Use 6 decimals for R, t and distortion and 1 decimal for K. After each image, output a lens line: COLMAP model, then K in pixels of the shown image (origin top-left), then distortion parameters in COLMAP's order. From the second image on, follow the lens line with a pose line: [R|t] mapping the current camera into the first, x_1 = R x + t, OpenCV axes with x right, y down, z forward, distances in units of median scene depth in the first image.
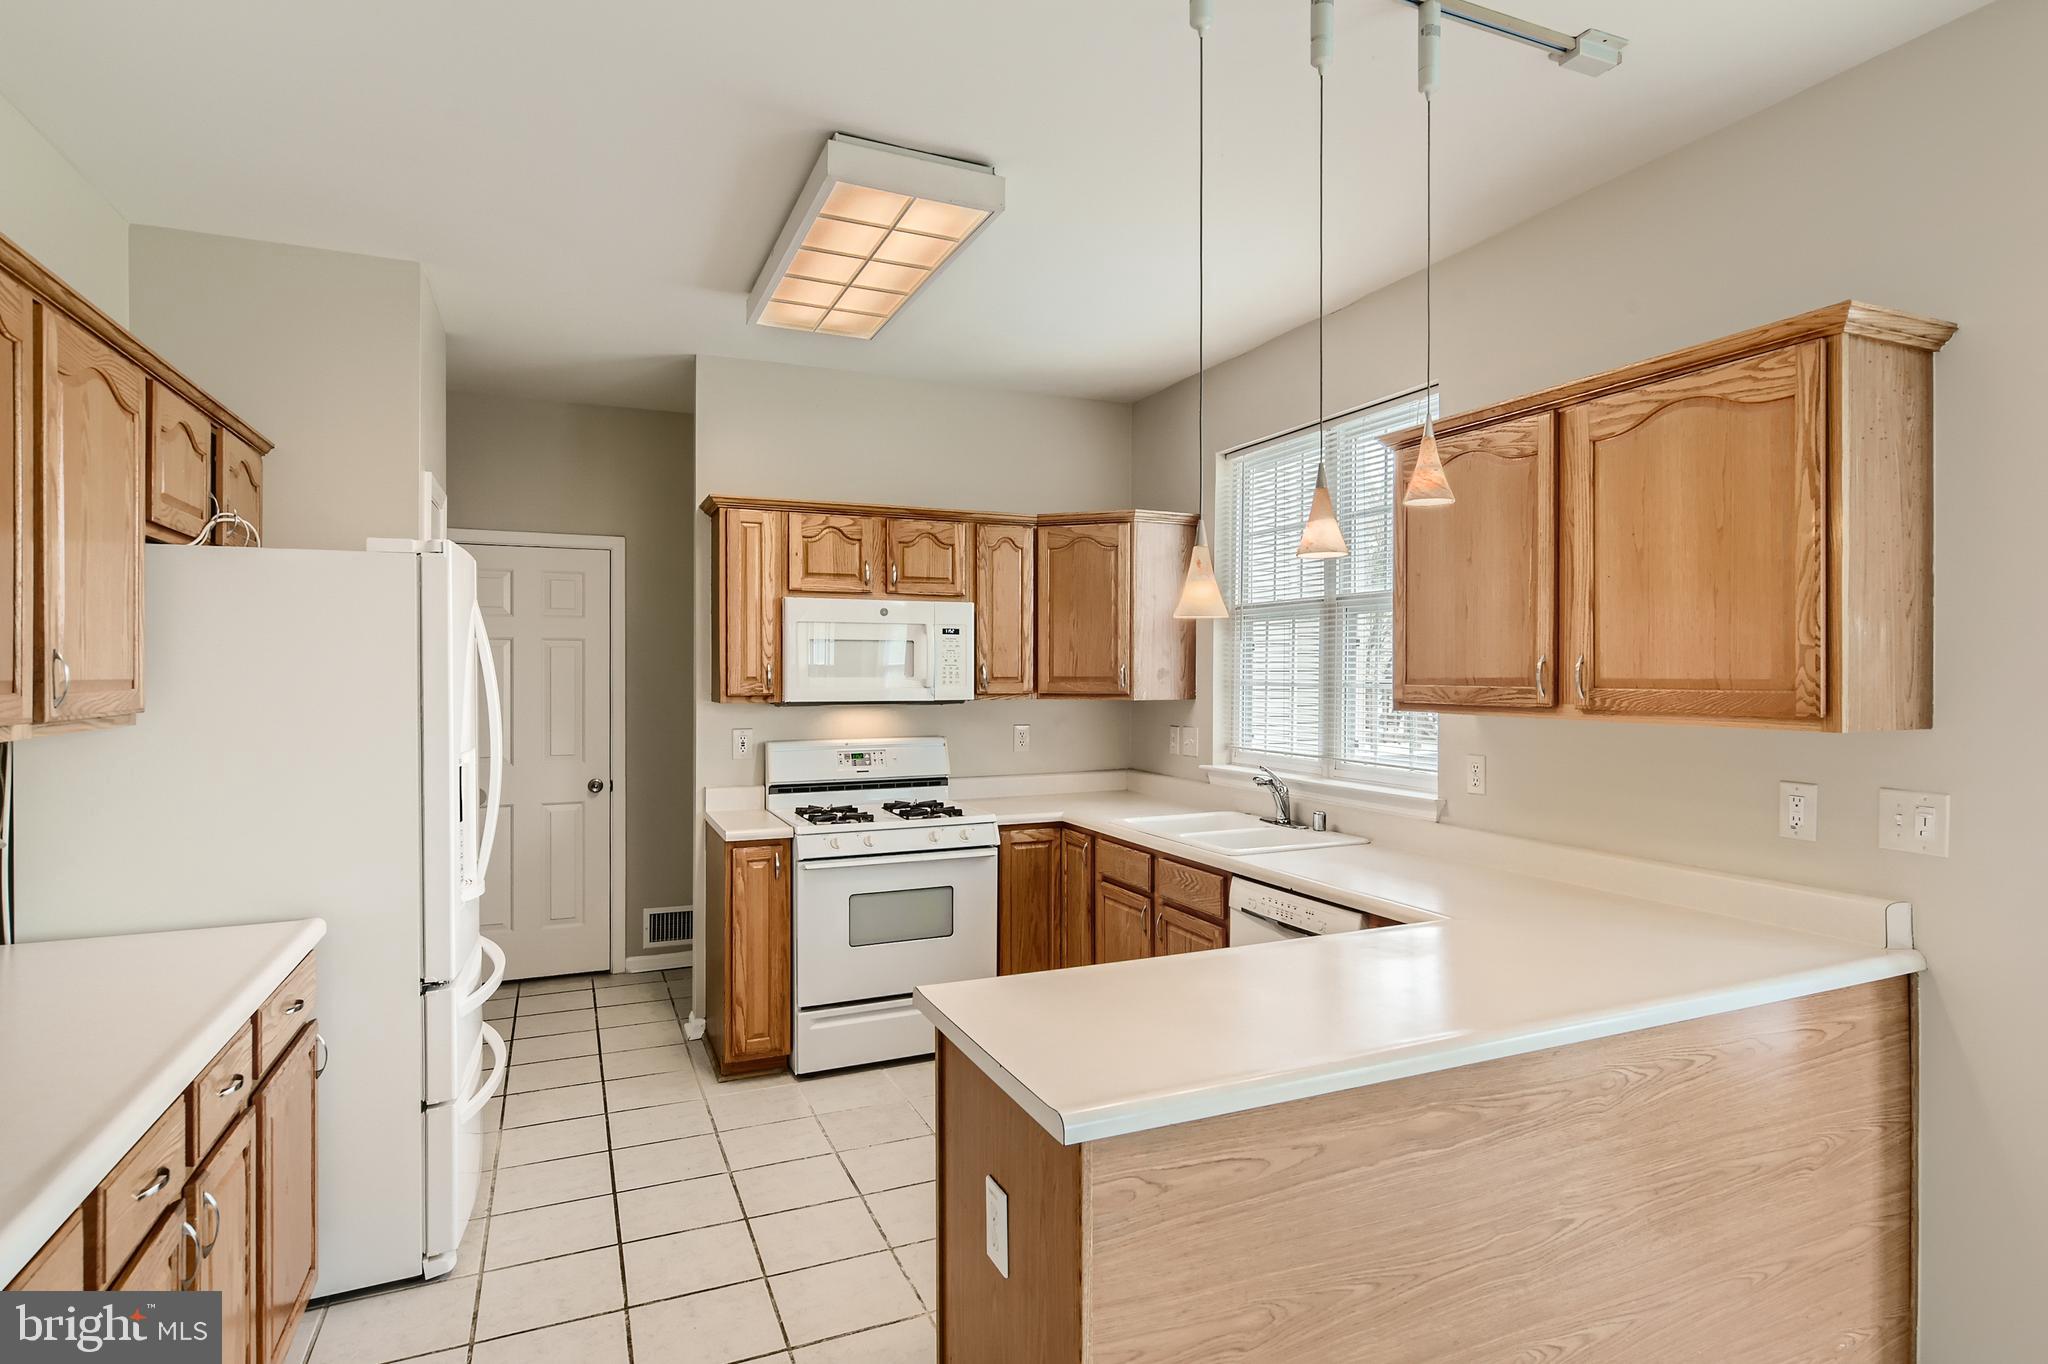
lens RADIAL K [[1093.5, 0, 1099.1], [0, 1093.5, 675.2], [0, 0, 1]] dist [-0.001150, 0.000368]
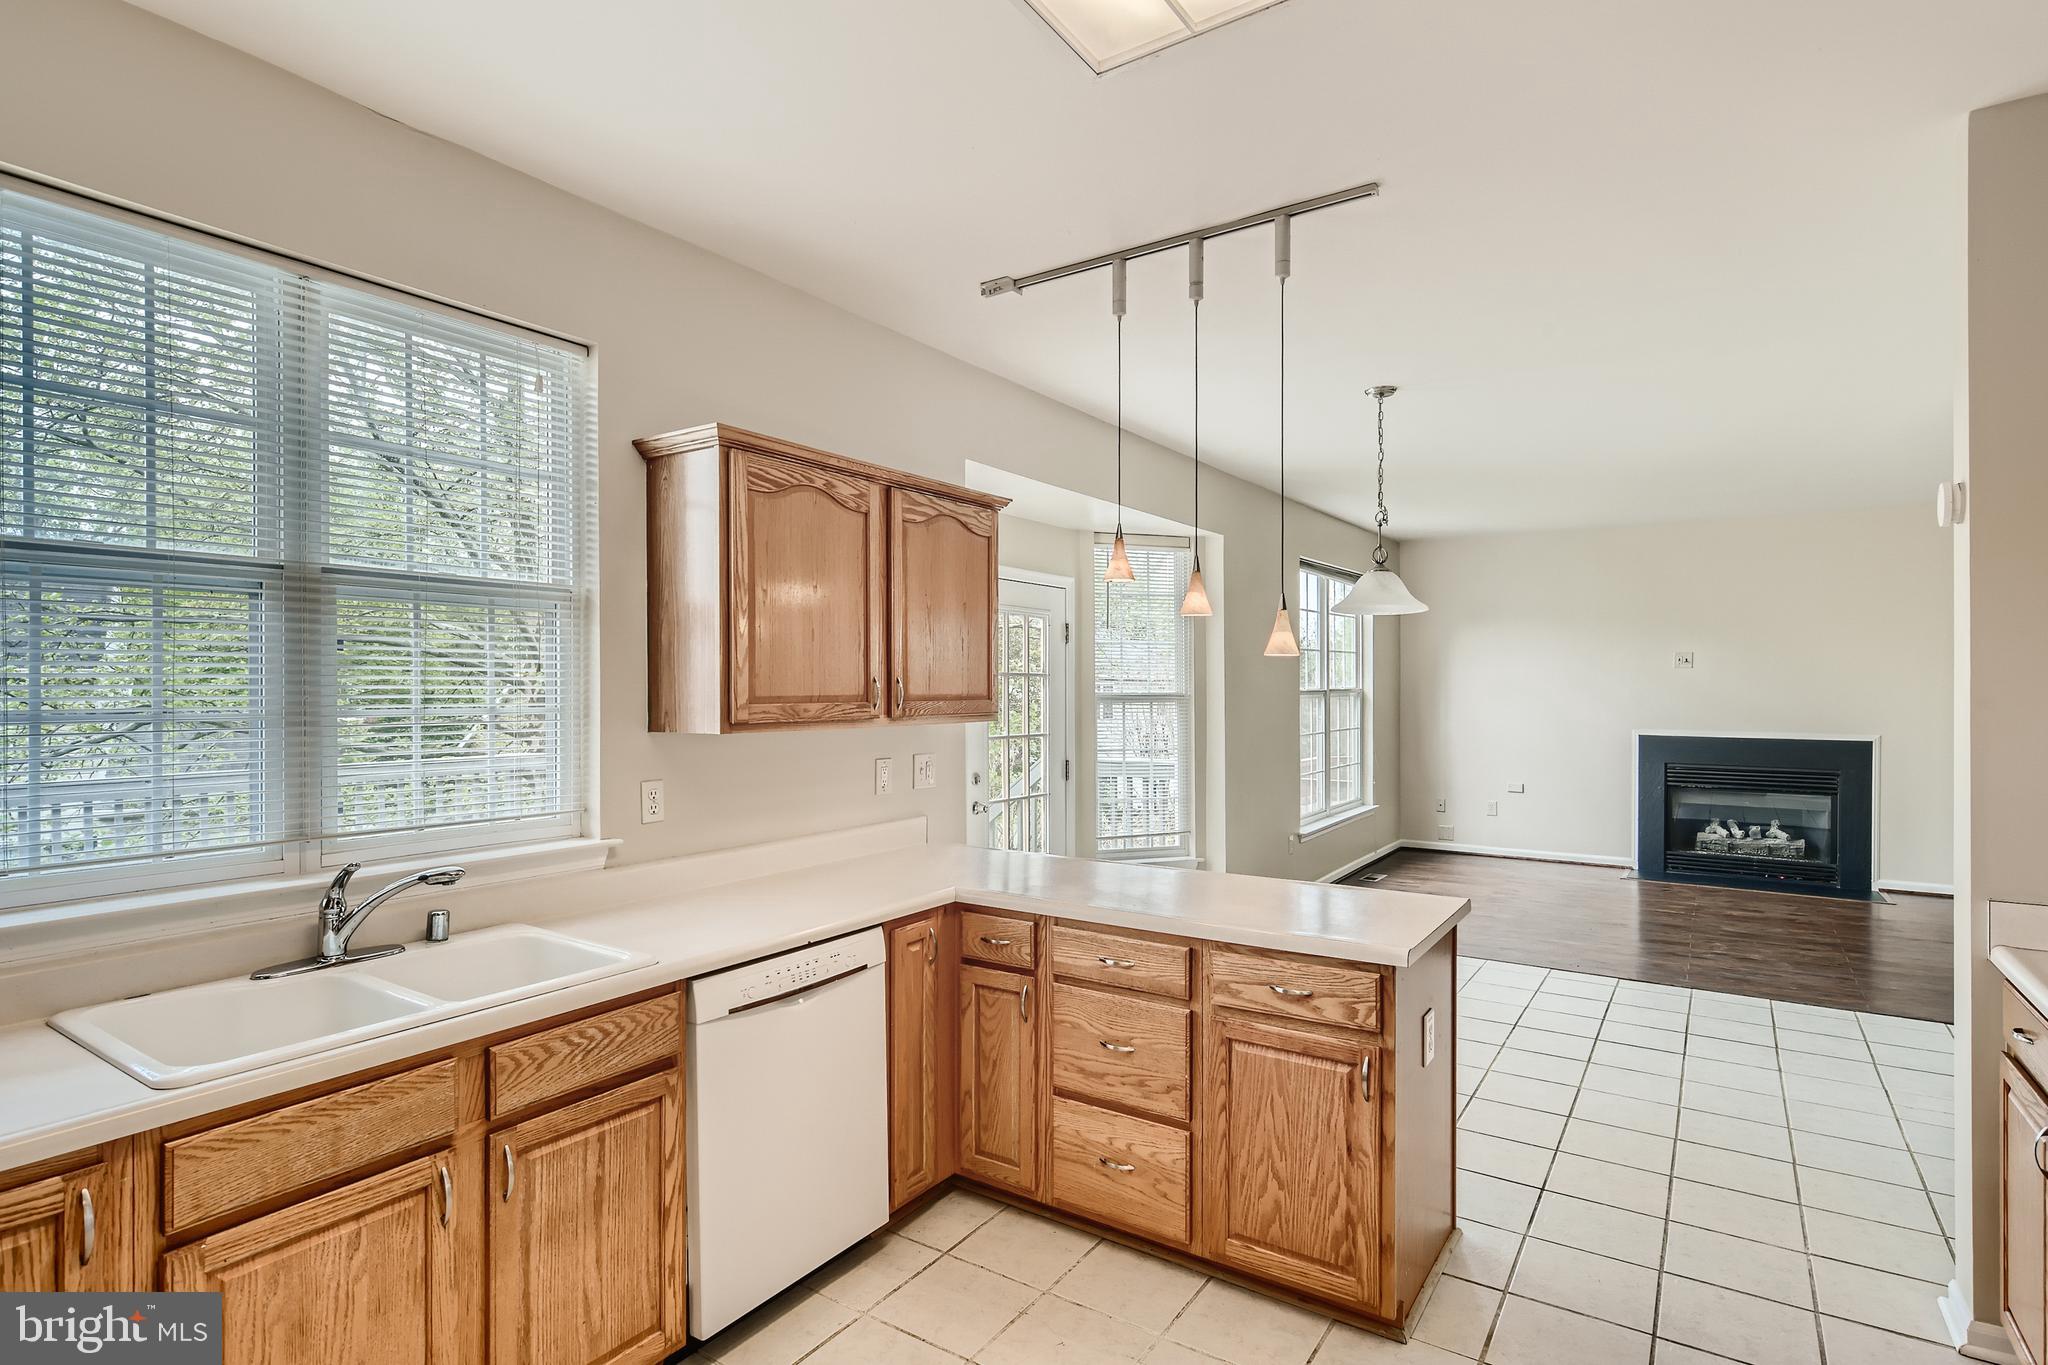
lens RADIAL K [[1043.5, 0, 1009.8], [0, 1043.5, 685.7], [0, 0, 1]] dist [0.000499, 0.001568]
pose [[-0.488654, 0.000701, 0.872478, -0.781028], [0.004548, 0.999988, 0.001744, -0.010019], [-0.872466, 0.004820, -0.488651, 1.587880]]
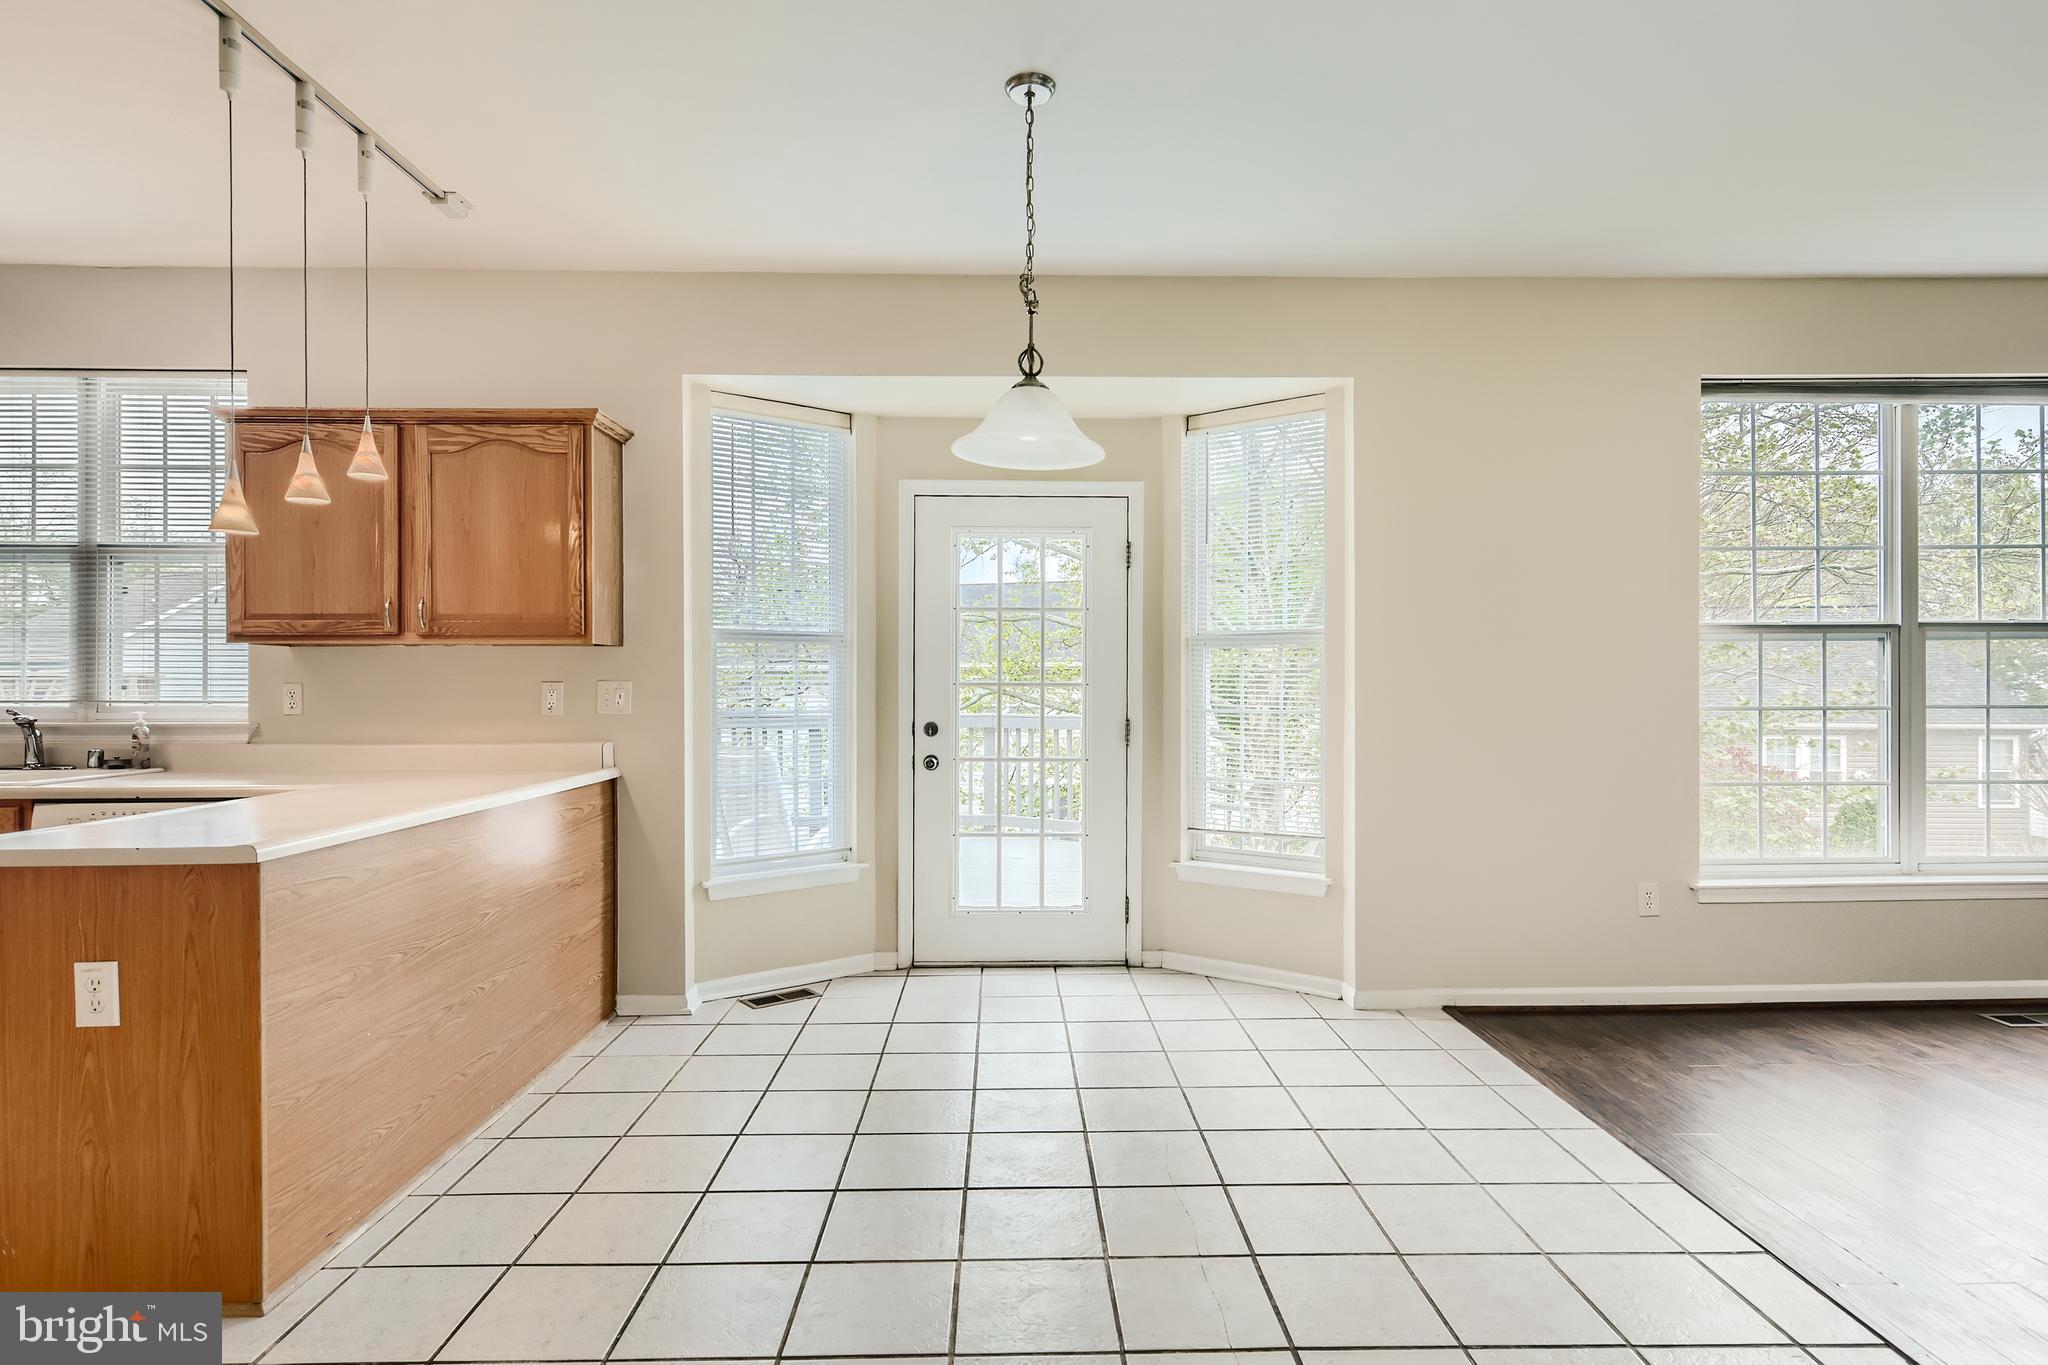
lens RADIAL K [[1043.5, 0, 1009.8], [0, 1043.5, 685.7], [0, 0, 1]] dist [0.000499, 0.001568]
pose [[0.425848, -0.000674, 0.904794, -0.510931], [0.002174, 0.999998, -0.000278, 0.106292], [-0.904792, 0.002086, 0.425848, -0.318903]]
